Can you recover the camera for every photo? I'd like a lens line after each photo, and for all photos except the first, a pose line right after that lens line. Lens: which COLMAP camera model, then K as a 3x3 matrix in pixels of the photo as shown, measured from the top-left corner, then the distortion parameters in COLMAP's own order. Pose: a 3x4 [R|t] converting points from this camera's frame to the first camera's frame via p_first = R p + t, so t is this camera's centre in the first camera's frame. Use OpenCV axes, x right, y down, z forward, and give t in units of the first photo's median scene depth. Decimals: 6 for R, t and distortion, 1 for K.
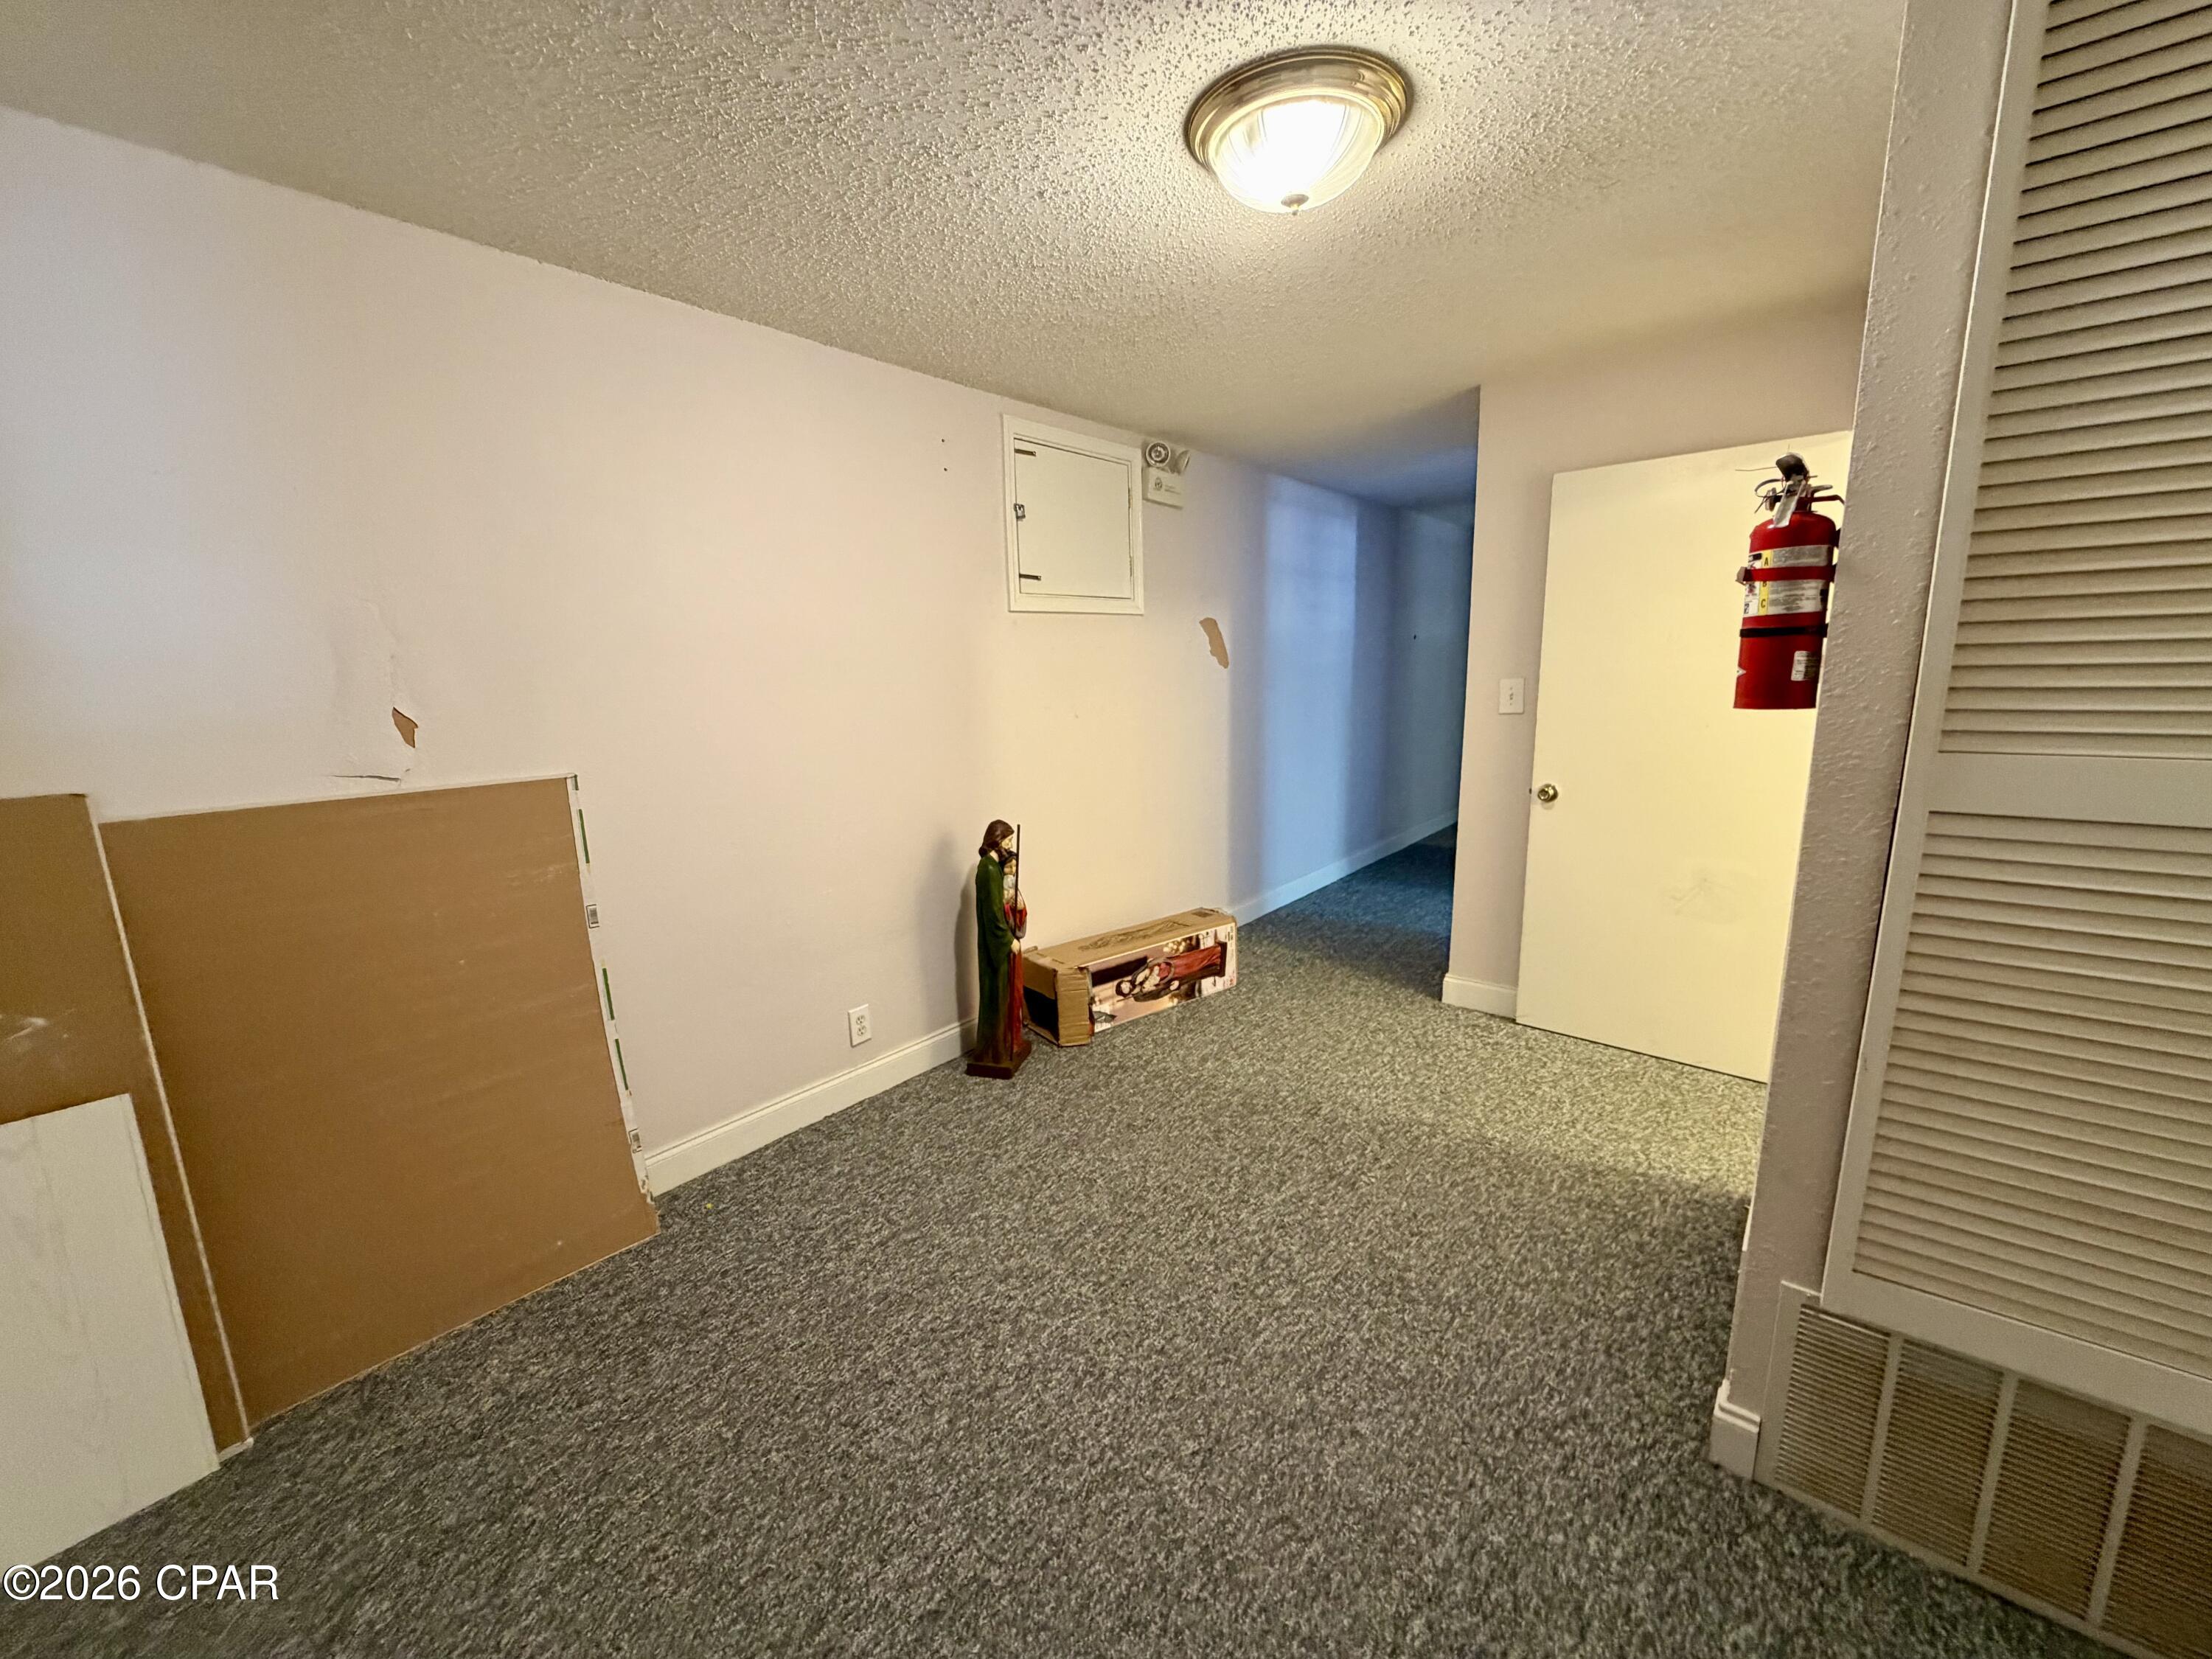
lens RADIAL K [[888.3, 0, 1102.6], [0, 888.3, 839.4], [0, 0, 1]] dist [0.000856, 0.000026]
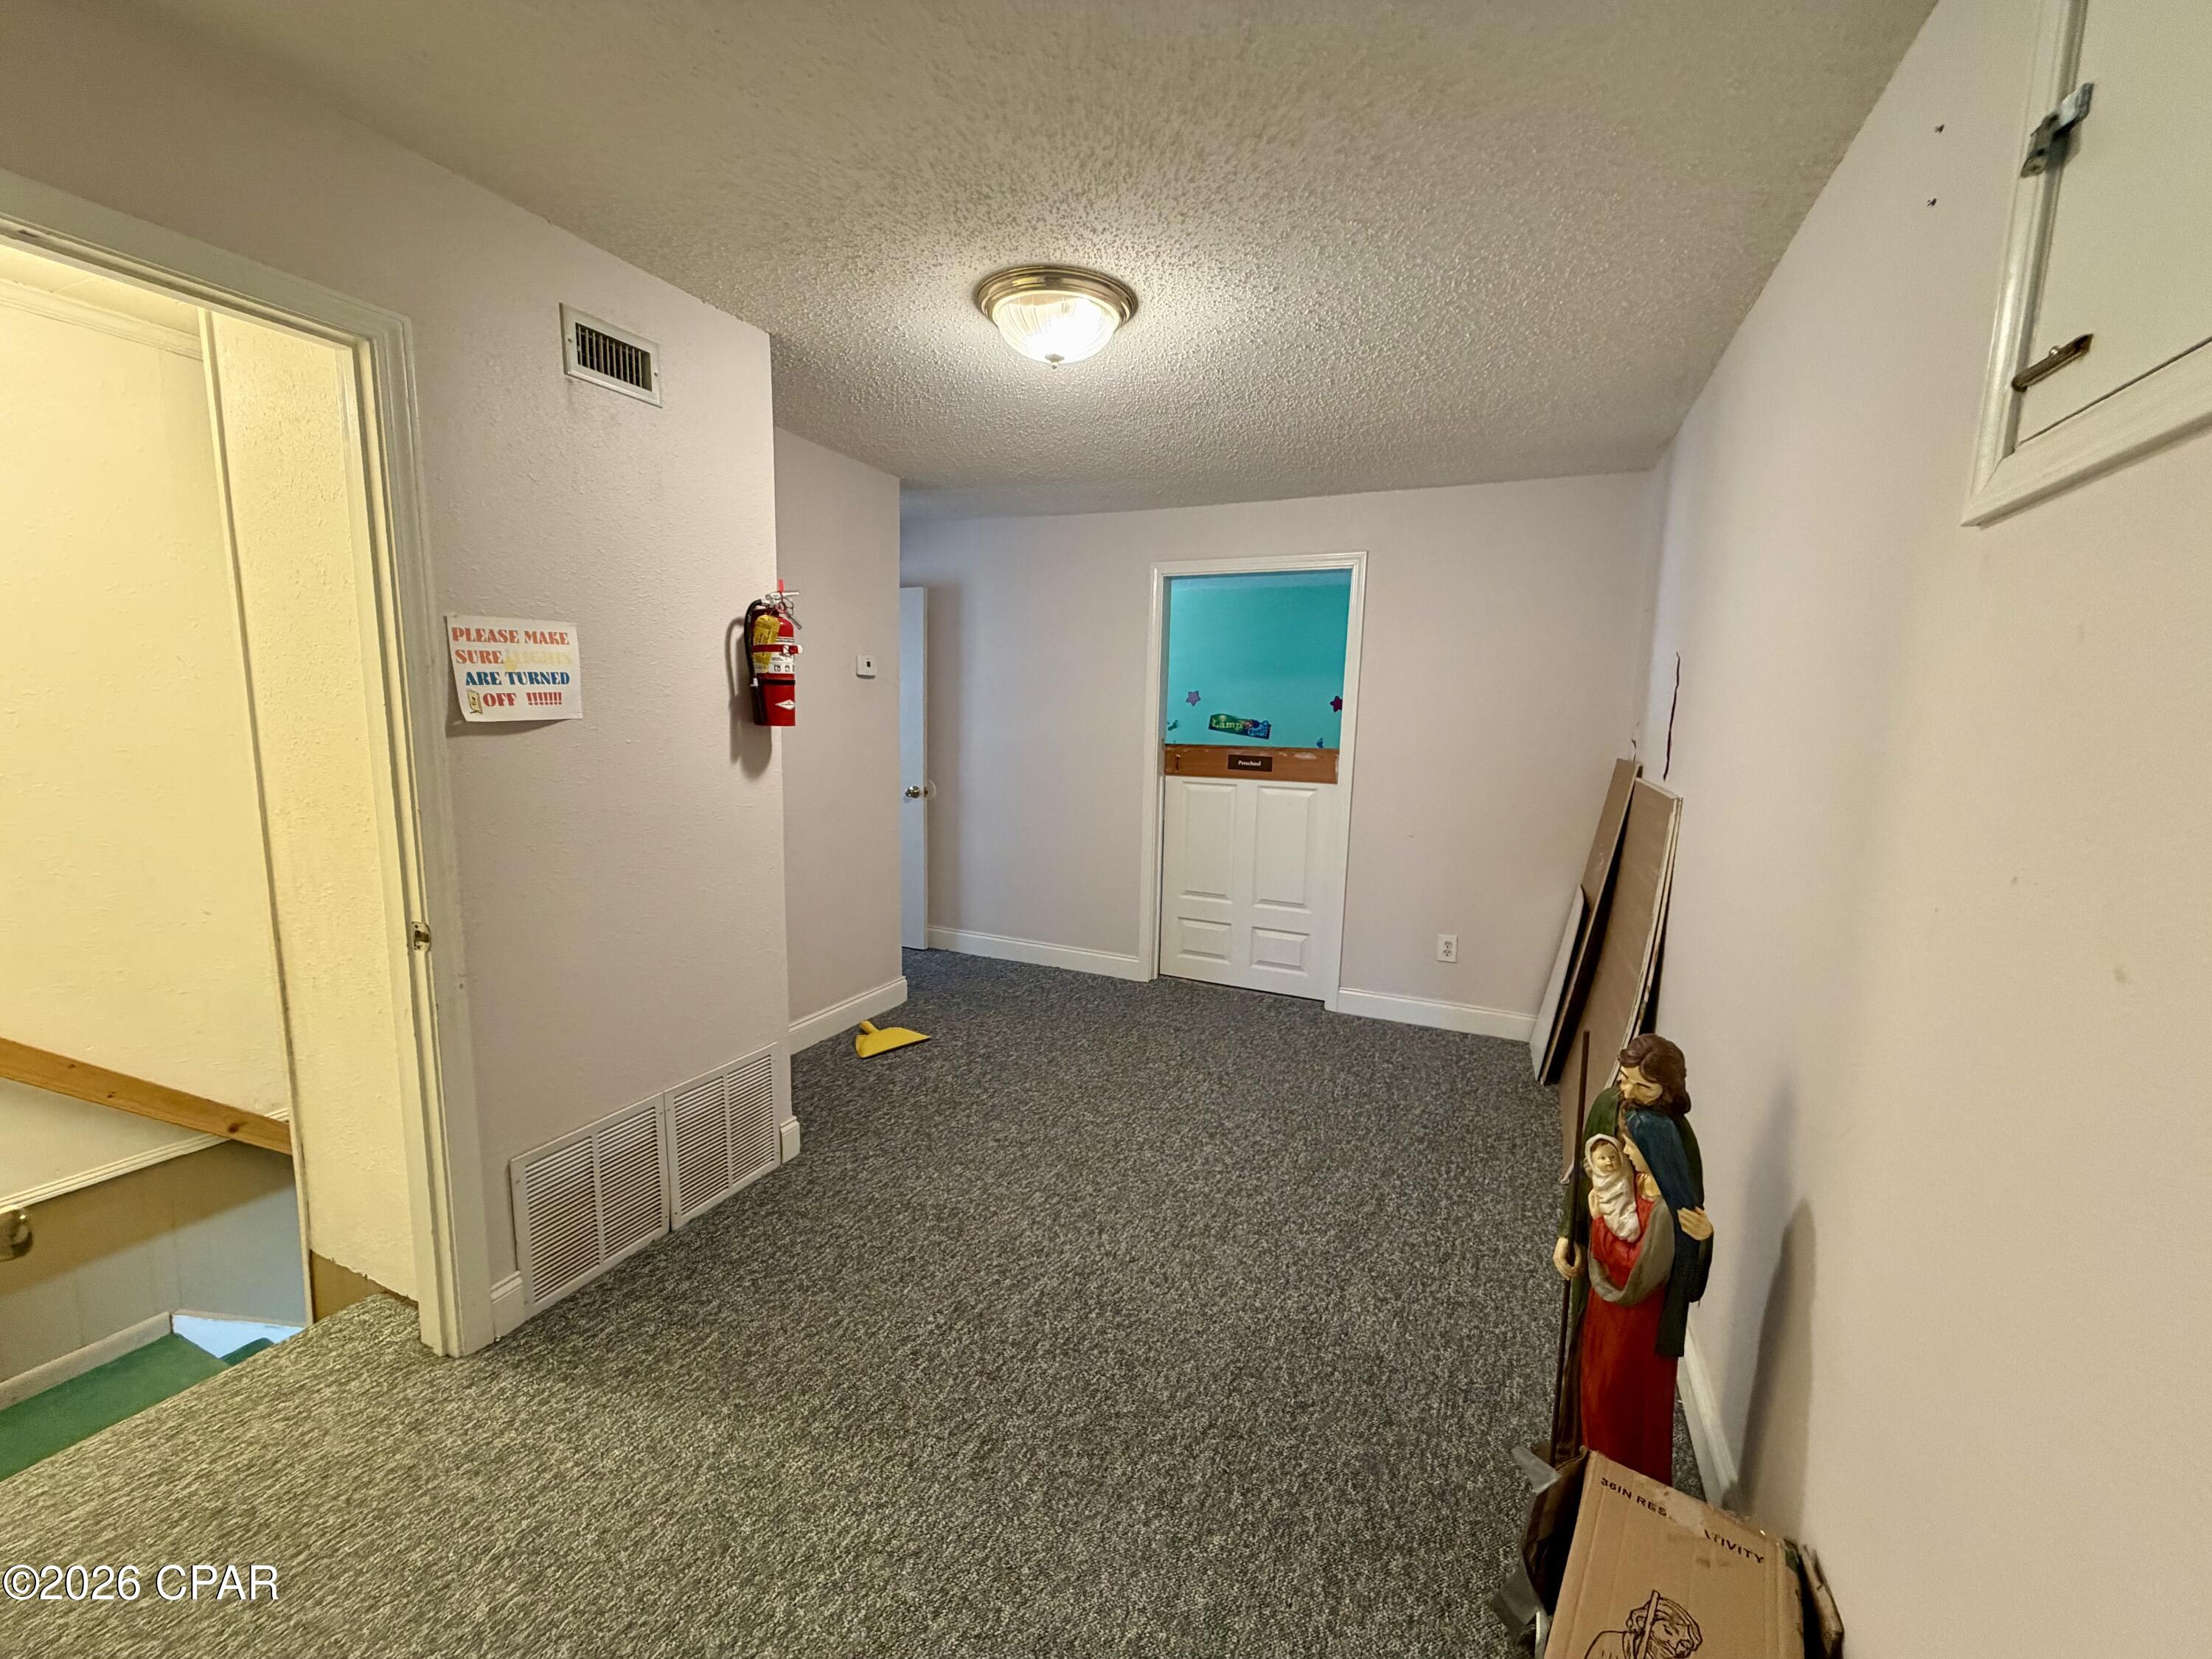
lens RADIAL K [[888.3, 0, 1100.6], [0, 888.3, 826.4], [0, 0, 1]] dist [0.000856, 0.000026]
pose [[-0.965678, 0.039150, -0.256775, 0.380324], [-0.048859, 0.943549, 0.327608, -0.363549], [0.255106, 0.328910, -0.909252, 1.804068]]
